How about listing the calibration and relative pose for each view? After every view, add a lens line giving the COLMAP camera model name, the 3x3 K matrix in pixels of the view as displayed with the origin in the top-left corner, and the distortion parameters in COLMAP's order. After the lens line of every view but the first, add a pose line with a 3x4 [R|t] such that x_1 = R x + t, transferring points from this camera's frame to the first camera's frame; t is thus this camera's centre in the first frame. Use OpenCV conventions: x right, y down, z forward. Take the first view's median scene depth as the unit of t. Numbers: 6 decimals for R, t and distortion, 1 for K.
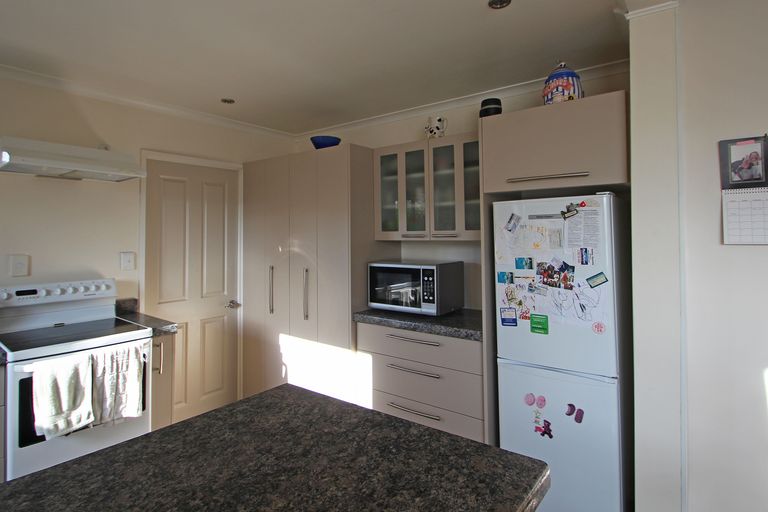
lens RADIAL K [[385.8, 0, 363.0], [0, 385.8, 245.9], [0, 0, 1]] dist [-0.000841, -0.000509]
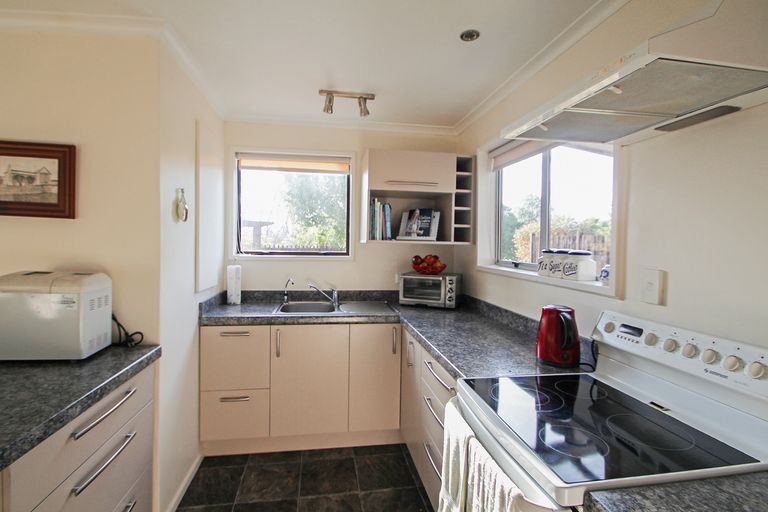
lens RADIAL K [[373.6, 0, 384.0], [0, 373.6, 256.0], [0, 0, 1]] dist [-0.001386, -0.000164]
pose [[-0.674029, 0.017685, -0.738494, -0.185933], [-0.025642, 0.998551, 0.047316, -0.012952], [0.738260, 0.050828, -0.672598, 1.127532]]
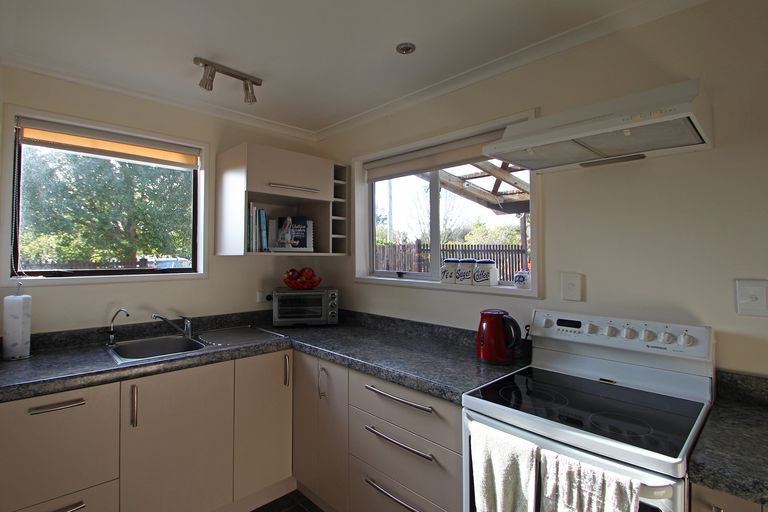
lens RADIAL K [[385.8, 0, 363.0], [0, 385.8, 245.9], [0, 0, 1]] dist [-0.000841, -0.000509]
pose [[-0.143177, -0.021708, -0.989459, -0.078889], [-0.016656, 0.999671, -0.019522, -0.007502], [0.989557, 0.013686, -0.143491, 0.728525]]
